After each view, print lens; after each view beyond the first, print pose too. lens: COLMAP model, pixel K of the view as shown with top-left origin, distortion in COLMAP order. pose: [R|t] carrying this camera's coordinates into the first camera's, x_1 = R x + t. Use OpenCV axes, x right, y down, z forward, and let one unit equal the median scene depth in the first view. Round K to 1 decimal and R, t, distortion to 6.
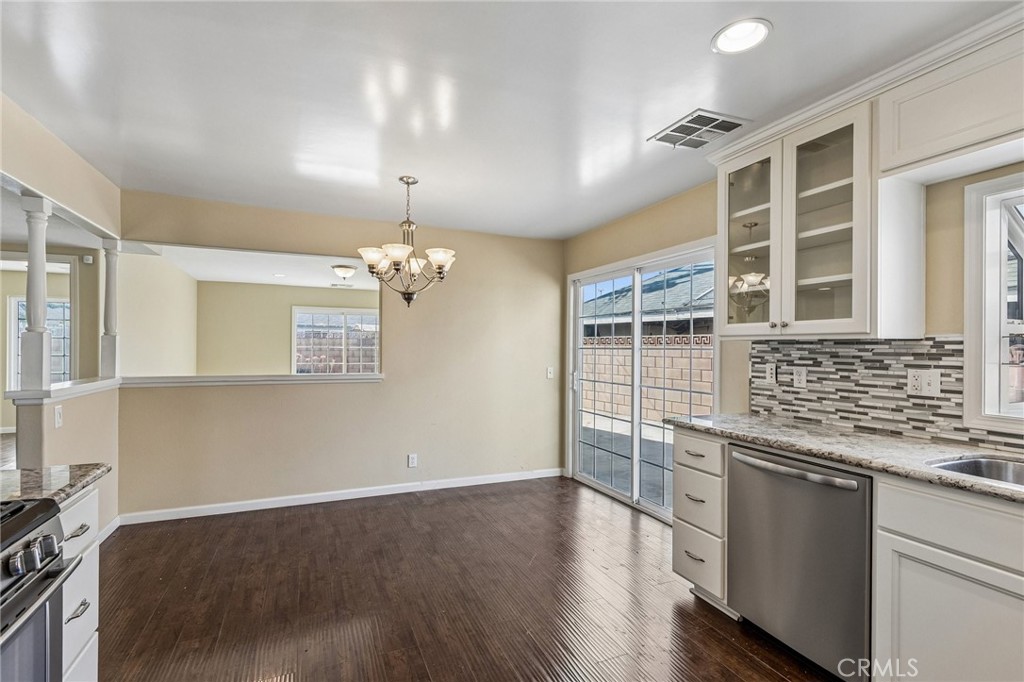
lens RADIAL K [[469.7, 0, 501.2], [0, 469.7, 347.4], [0, 0, 1]] dist [0.002227, 0.000228]
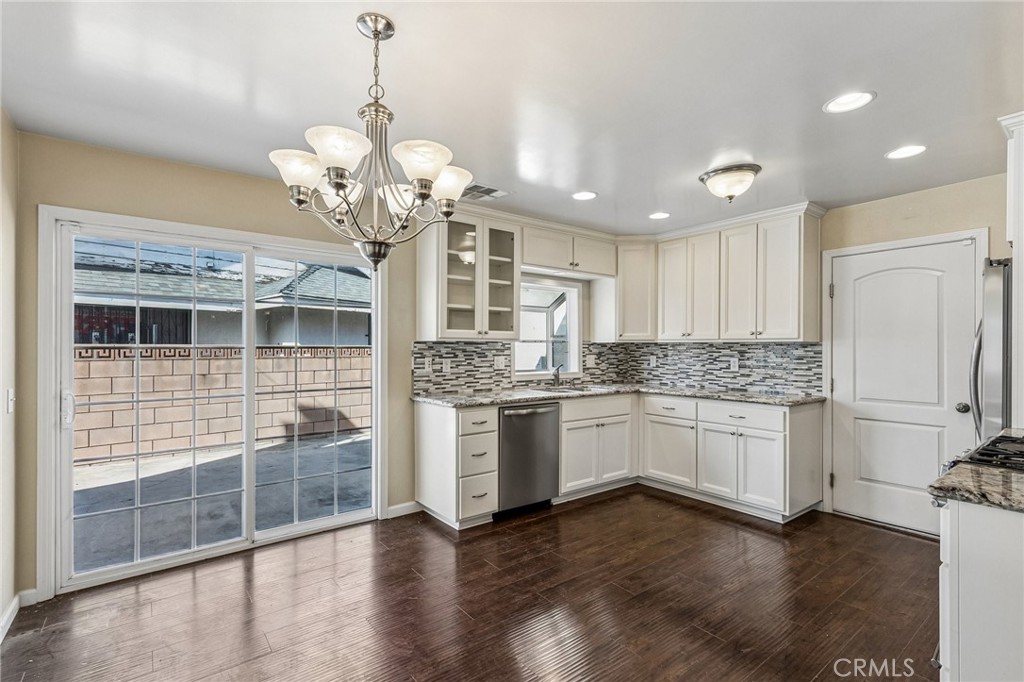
lens RADIAL K [[469.7, 0, 501.2], [0, 469.7, 347.4], [0, 0, 1]] dist [0.002227, 0.000228]
pose [[-0.260706, -0.005394, 0.965403, -1.030428], [-0.001468, 0.999985, 0.005191, -0.004575], [-0.965417, -0.000064, -0.260710, 1.410115]]
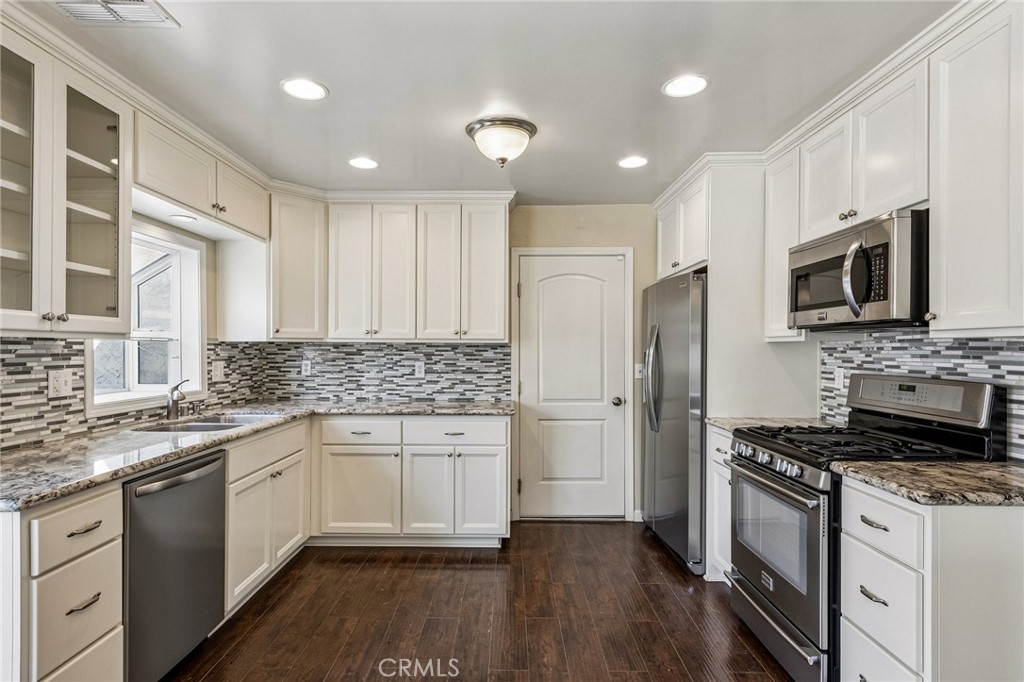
lens RADIAL K [[525.6, 0, 507.0], [0, 525.6, 349.7], [0, 0, 1]] dist [-0.000650, -0.000579]
pose [[-0.924715, -0.008431, 0.380566, -0.358954], [-0.005864, 0.999952, 0.007904, -0.009246], [-0.380615, 0.005077, -0.924720, 1.525807]]
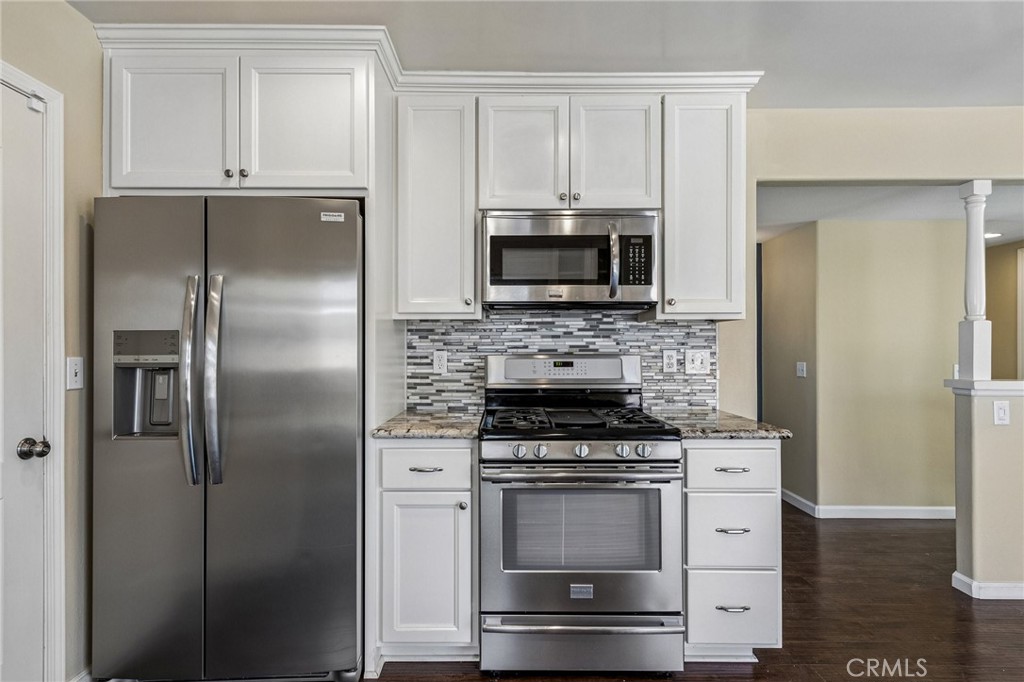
lens RADIAL K [[510.3, 0, 512.0], [0, 510.3, 341.0], [0, 0, 1]] dist [0.000514, 0.000106]
pose [[-0.375568, -0.018101, -0.926618, 0.393811], [-0.004662, 0.999834, -0.017642, 0.037837], [0.926783, -0.002306, -0.375590, 0.609233]]
